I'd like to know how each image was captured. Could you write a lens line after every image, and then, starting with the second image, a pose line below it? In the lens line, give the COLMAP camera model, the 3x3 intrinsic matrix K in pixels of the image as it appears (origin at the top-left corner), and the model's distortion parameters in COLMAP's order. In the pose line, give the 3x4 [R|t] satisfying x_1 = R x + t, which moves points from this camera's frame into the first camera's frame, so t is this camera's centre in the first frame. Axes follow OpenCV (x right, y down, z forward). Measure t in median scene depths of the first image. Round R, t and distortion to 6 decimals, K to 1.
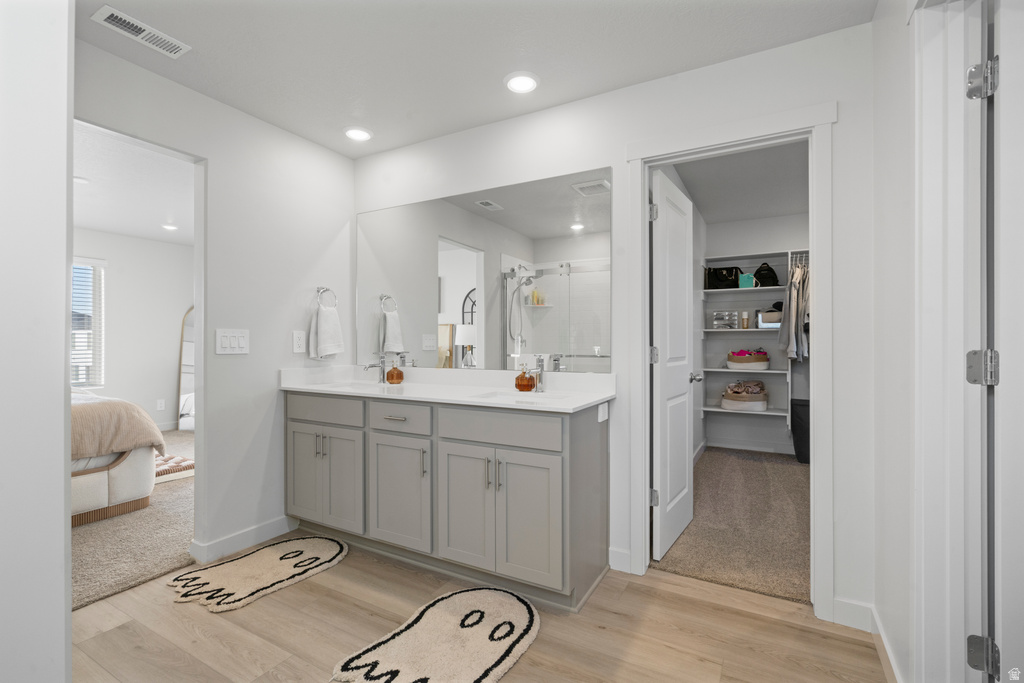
lens RADIAL K [[466.6, 0, 520.1], [0, 466.6, 343.4], [0, 0, 1]] dist [-0.008655, -0.000702]
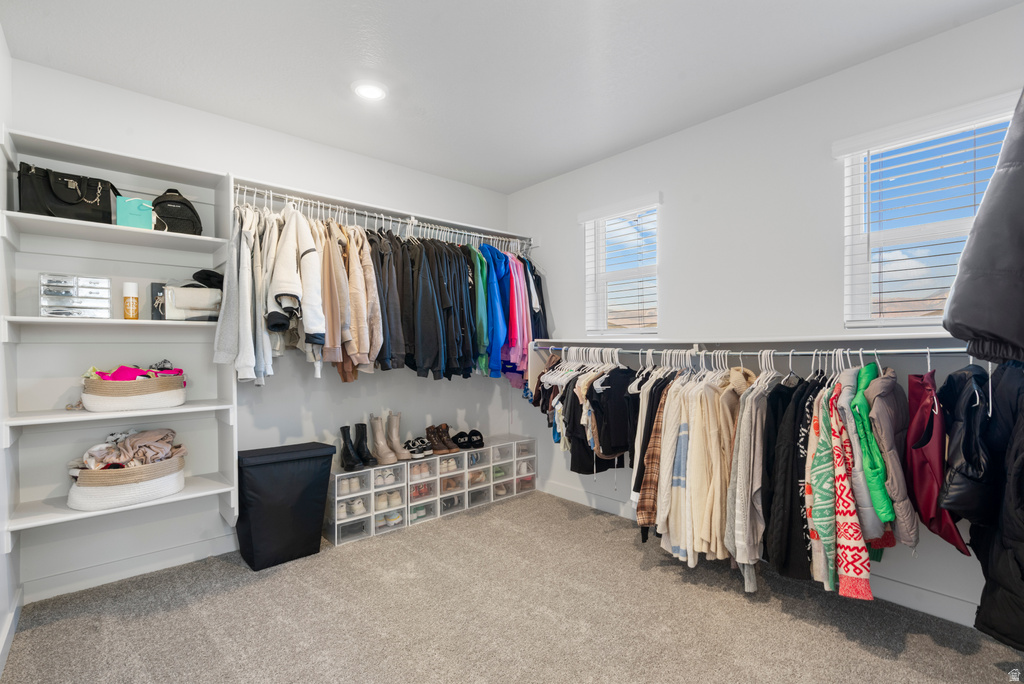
lens RADIAL K [[466.6, 0, 516.3], [0, 466.6, 349.4], [0, 0, 1]] dist [-0.008655, -0.000702]
pose [[0.339927, -0.008409, 0.940414, 0.186731], [0.009316, 0.999941, 0.005574, -0.001208], [-0.940406, 0.006866, 0.339985, 0.495632]]
